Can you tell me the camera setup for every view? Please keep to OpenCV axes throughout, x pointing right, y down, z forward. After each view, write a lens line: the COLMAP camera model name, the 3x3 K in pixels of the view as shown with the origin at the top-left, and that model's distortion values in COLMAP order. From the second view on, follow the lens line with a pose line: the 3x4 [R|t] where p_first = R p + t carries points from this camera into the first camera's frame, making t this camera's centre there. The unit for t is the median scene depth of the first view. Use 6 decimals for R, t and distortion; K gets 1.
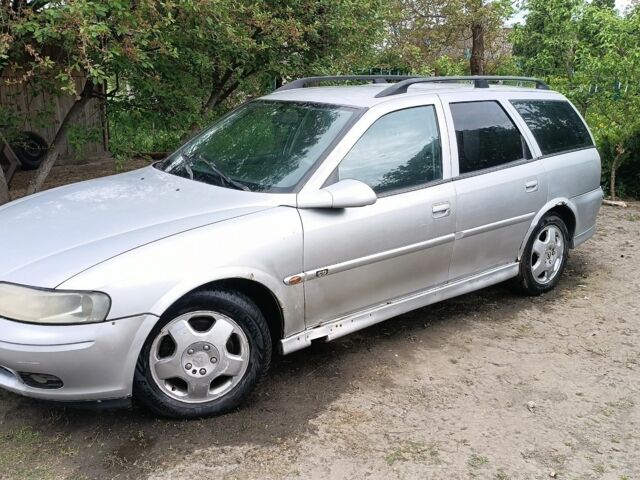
lens RADIAL K [[608.6, 0, 320.0], [0, 608.6, 240.0], [0, 0, 1]] dist [0.132936, -0.303971]
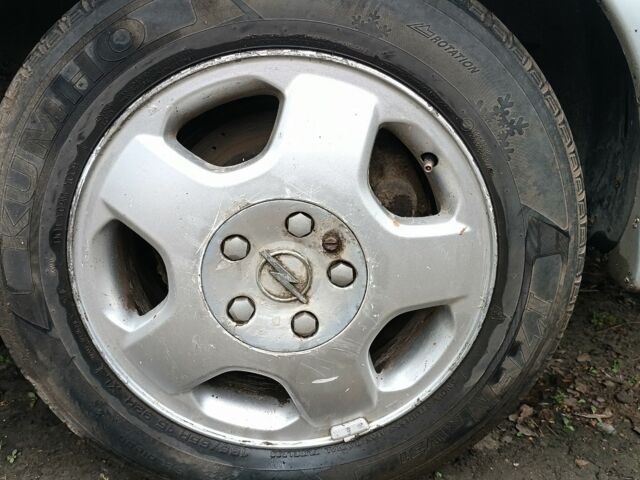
lens RADIAL K [[608.6, 0, 320.0], [0, 608.6, 240.0], [0, 0, 1]] dist [0.132936, -0.303971]
pose [[0.787476, 0.242223, -0.566753, 0.645760], [-0.178827, 0.969776, 0.165997, -0.011223], [0.589832, -0.029368, 0.806992, 1.268426]]
